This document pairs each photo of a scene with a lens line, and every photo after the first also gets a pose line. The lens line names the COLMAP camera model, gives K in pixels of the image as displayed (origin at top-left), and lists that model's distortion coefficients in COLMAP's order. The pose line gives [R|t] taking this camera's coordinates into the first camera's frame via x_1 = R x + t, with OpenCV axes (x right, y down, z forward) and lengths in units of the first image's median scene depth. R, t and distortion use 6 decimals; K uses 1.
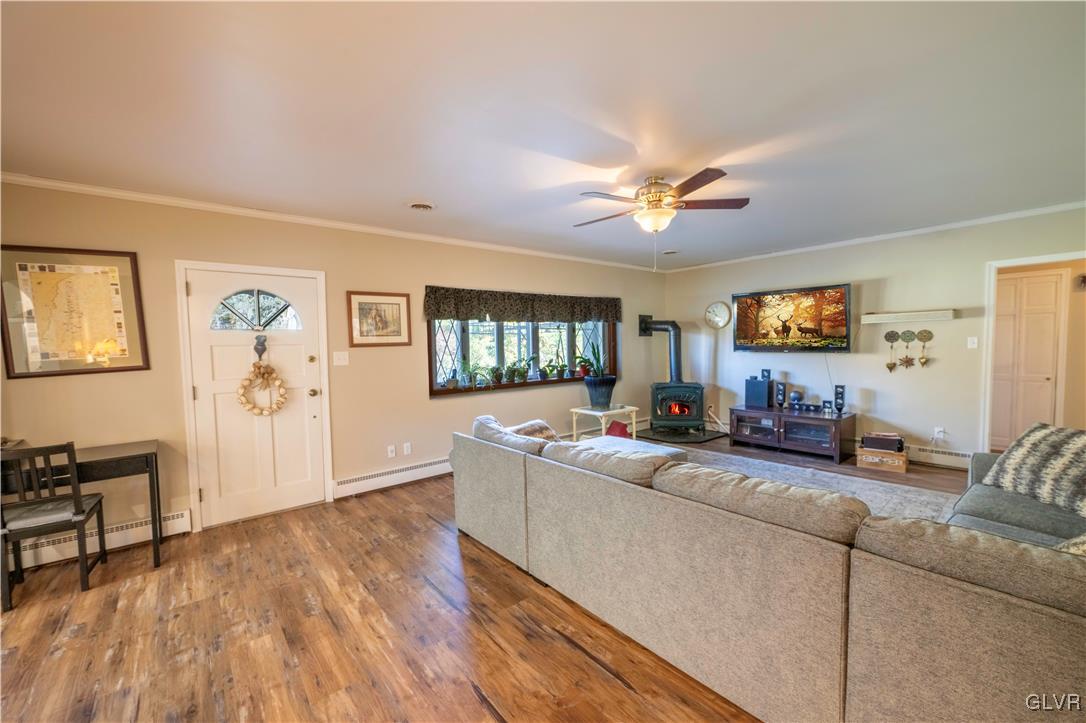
lens RADIAL K [[437.1, 0, 539.5], [0, 437.1, 367.7], [0, 0, 1]] dist [-0.000841, -0.000159]
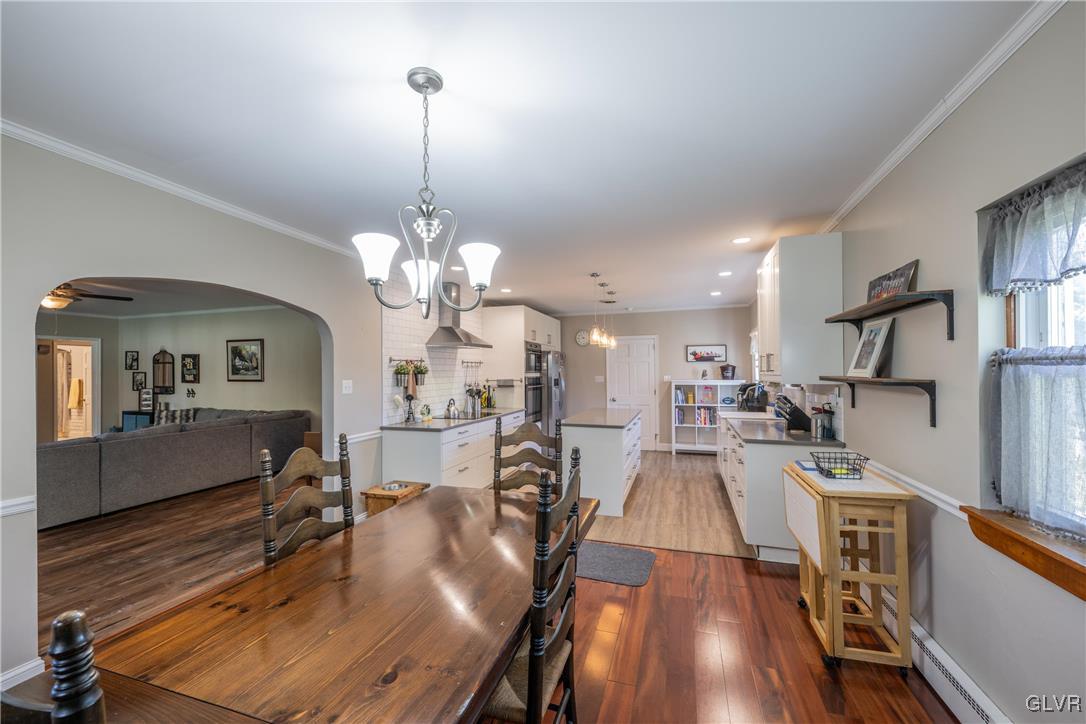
lens RADIAL K [[437.1, 0, 539.5], [0, 437.1, 368.2], [0, 0, 1]] dist [-0.000841, -0.000159]
pose [[-0.535455, 0.034037, 0.843878, -1.409752], [0.067759, 0.997698, 0.002753, 0.012260], [-0.841842, 0.058654, -0.536528, 0.269895]]
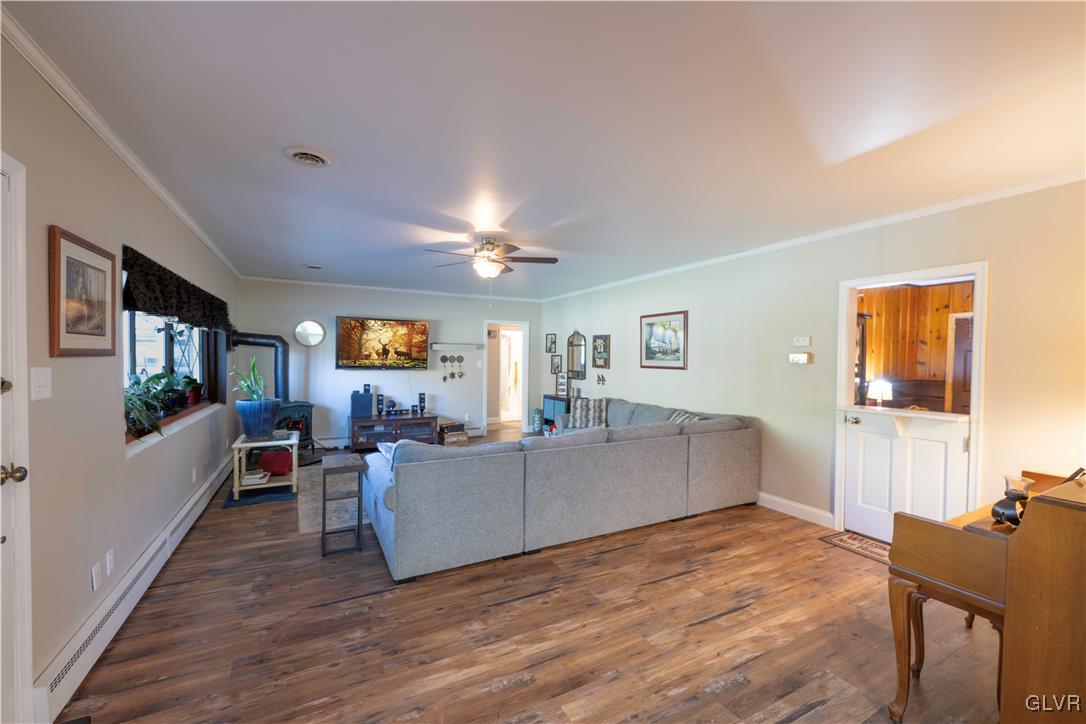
lens RADIAL K [[437.1, 0, 539.5], [0, 437.1, 368.2], [0, 0, 1]] dist [-0.000841, -0.000159]
pose [[0.198258, 0.002204, 0.980147, -0.712361], [0.040192, 0.999138, -0.010377, -0.011233], [-0.979326, 0.041451, 0.197998, 0.420944]]
